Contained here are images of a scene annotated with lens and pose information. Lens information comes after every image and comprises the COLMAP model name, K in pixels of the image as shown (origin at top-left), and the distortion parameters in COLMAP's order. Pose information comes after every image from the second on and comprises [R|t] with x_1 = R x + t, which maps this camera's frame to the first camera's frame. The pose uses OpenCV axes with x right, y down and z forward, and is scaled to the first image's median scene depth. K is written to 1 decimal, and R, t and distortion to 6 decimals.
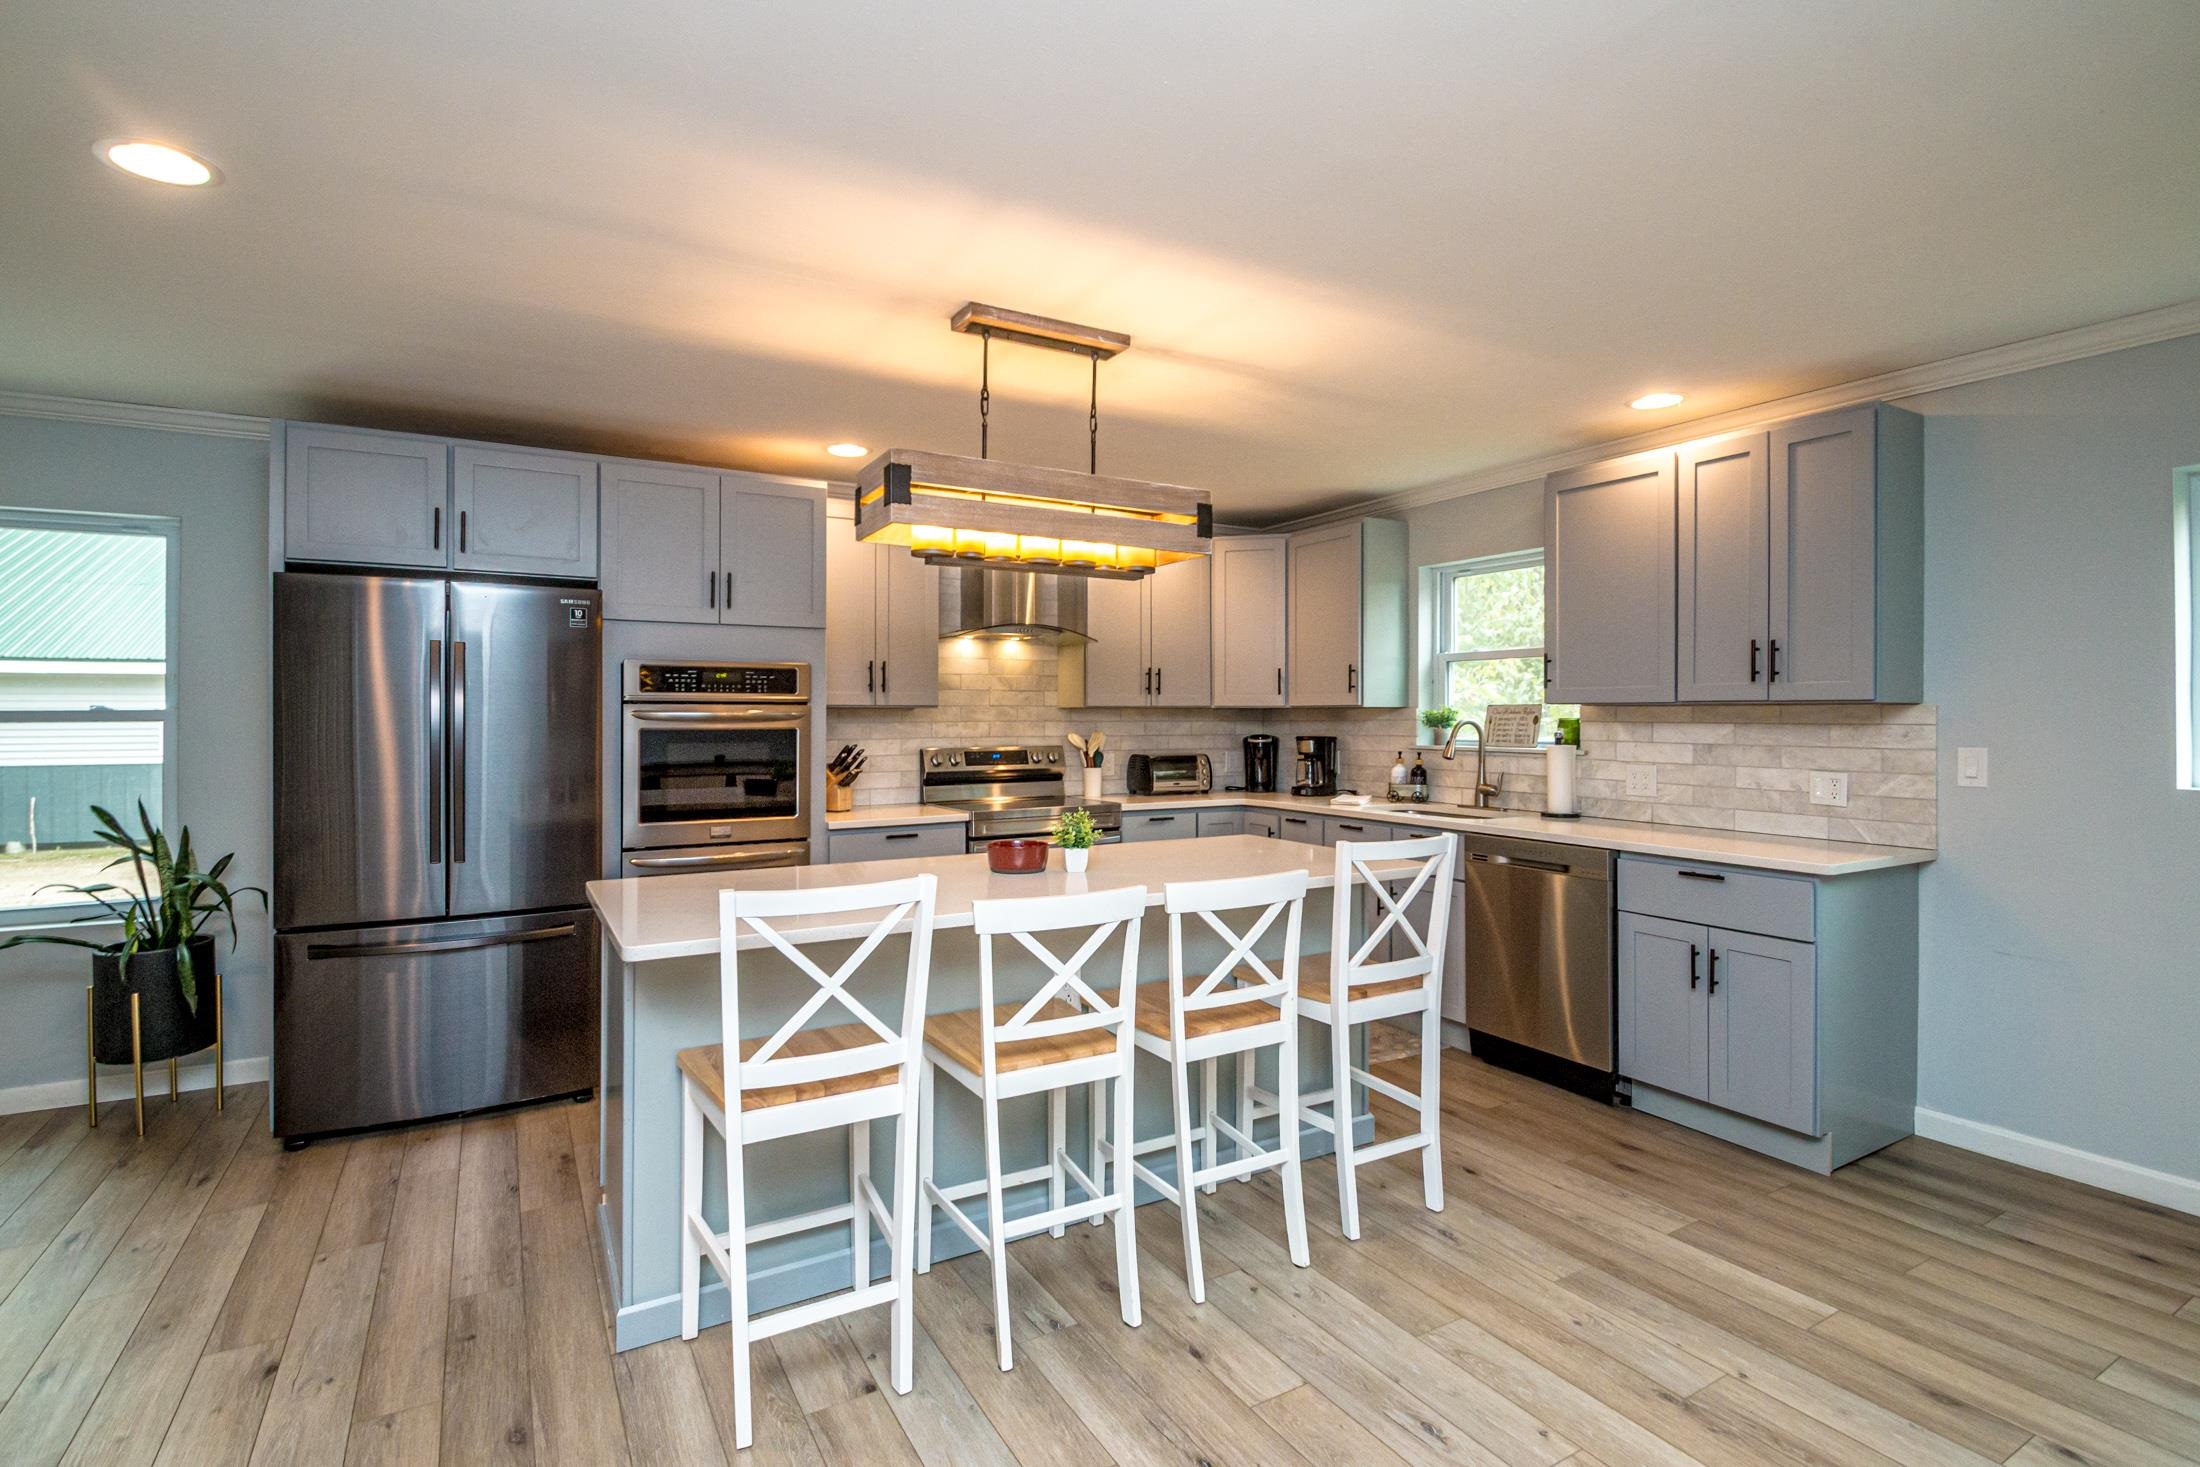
lens RADIAL K [[1099.4, 0, 1089.6], [0, 1099.4, 745.8], [0, 0, 1]] dist [0.000209, -0.004807]
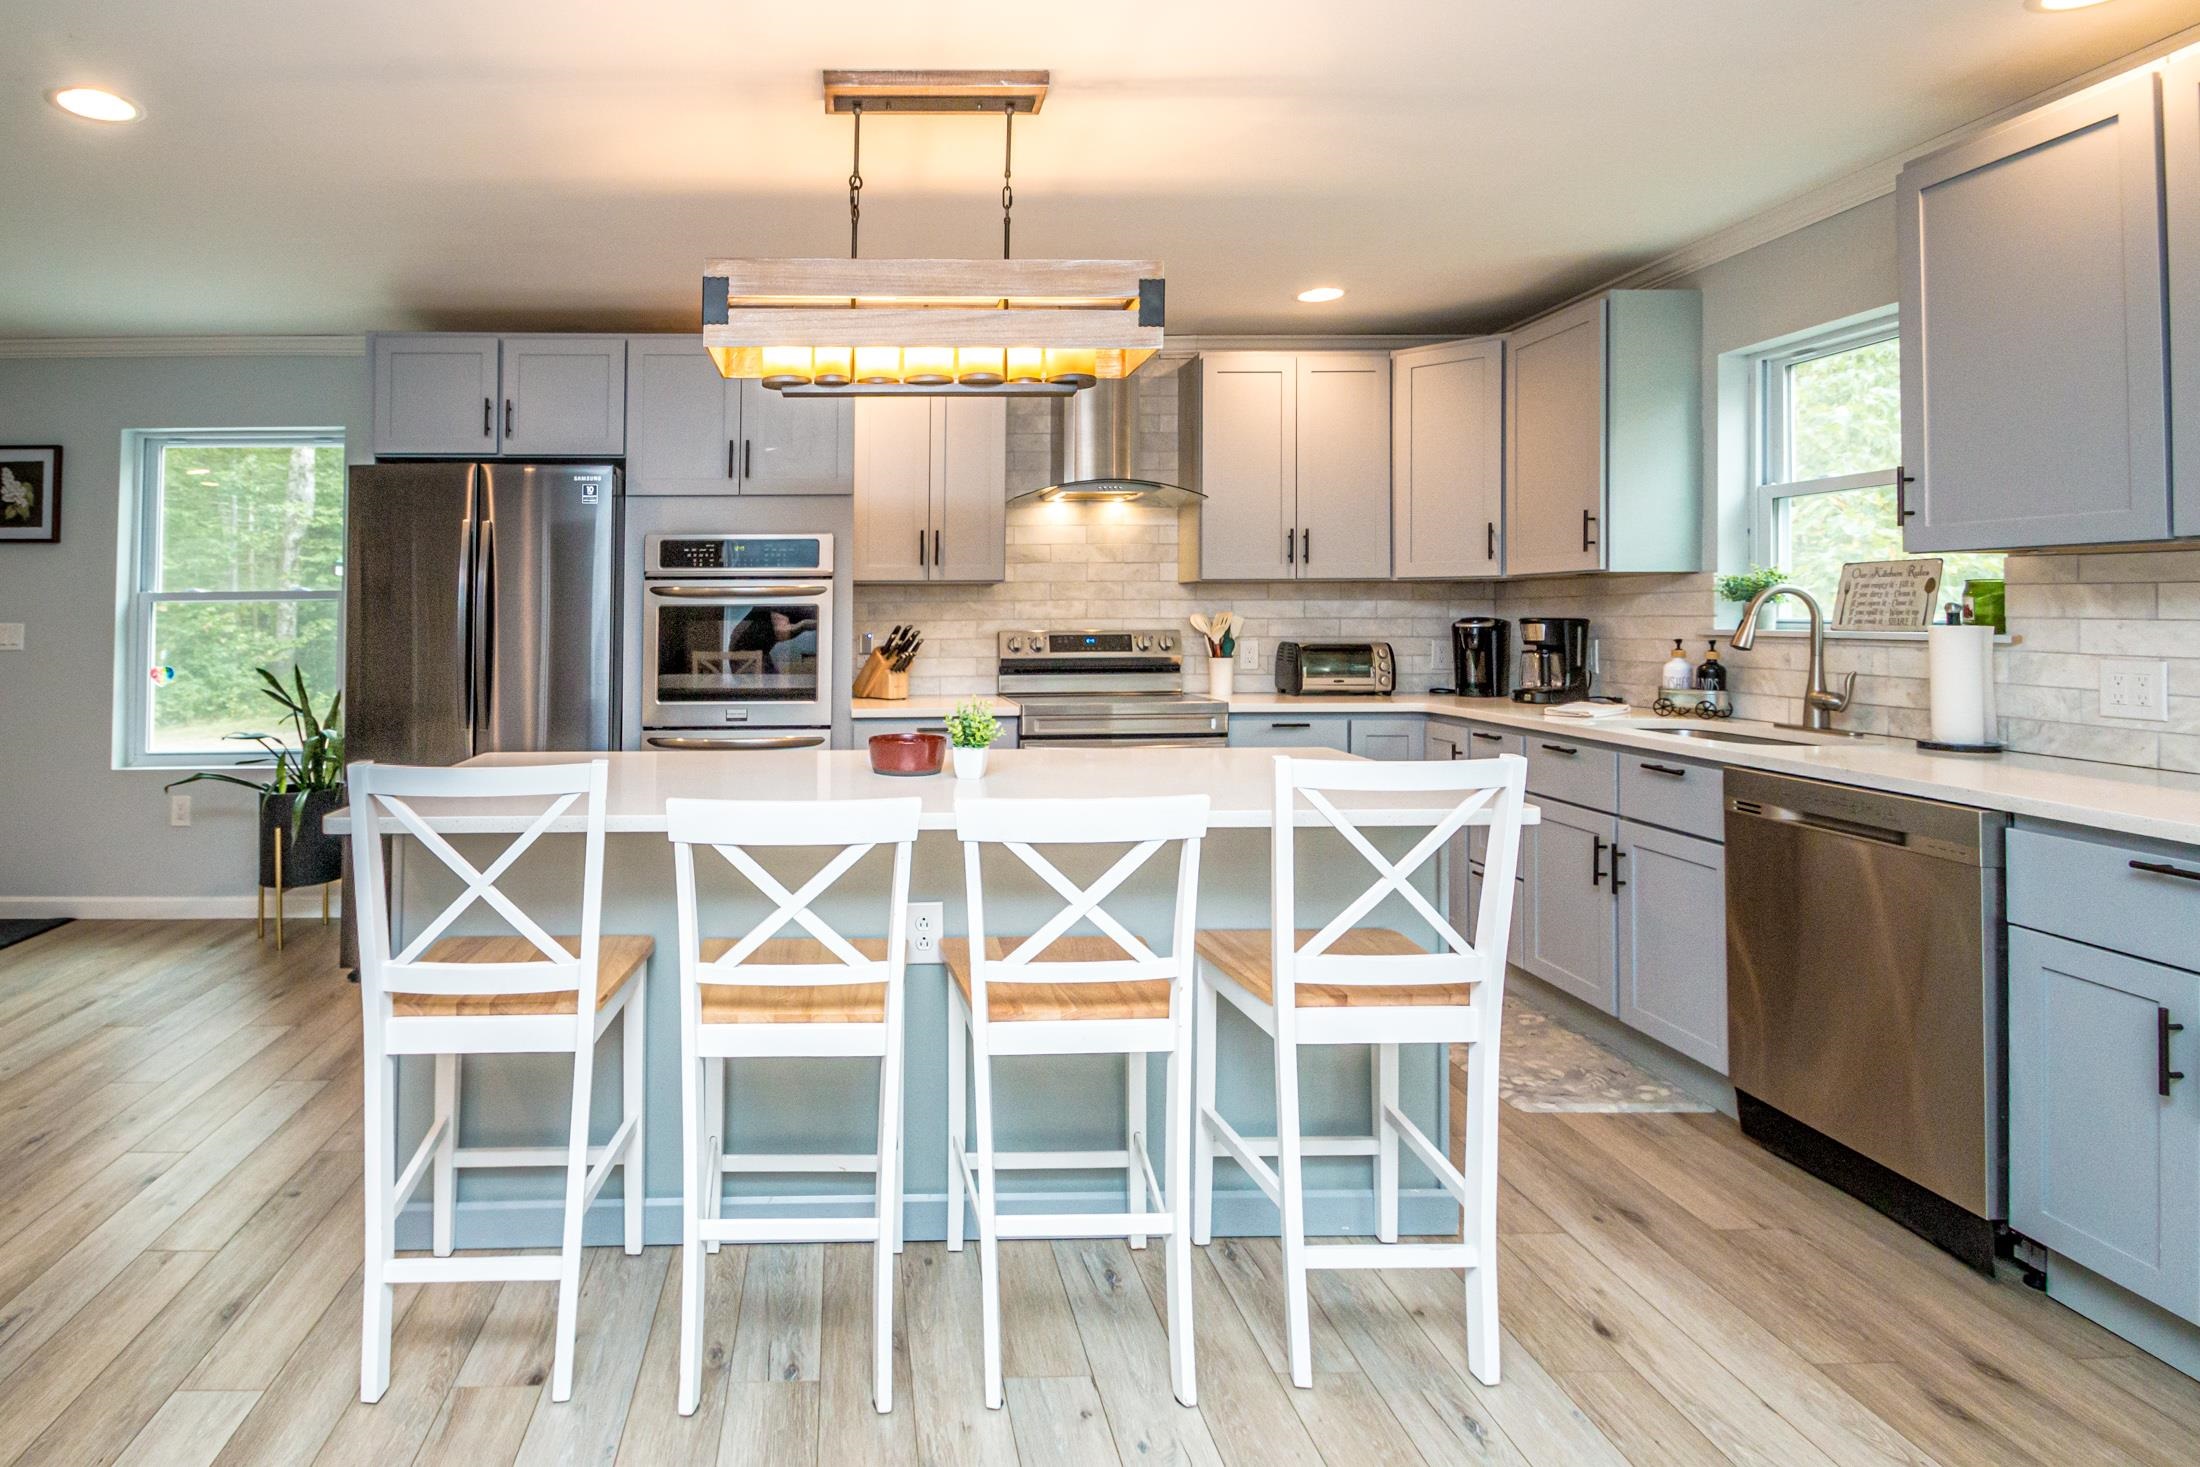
lens RADIAL K [[1099.4, 0, 1147.4], [0, 1099.4, 641.3], [0, 0, 1]] dist [0.000209, -0.004807]
pose [[0.866478, 0.000528, -0.499215, 0.439798], [-0.010406, 0.999801, -0.017003, 0.027582], [0.499106, 0.019928, 0.866312, 0.362458]]
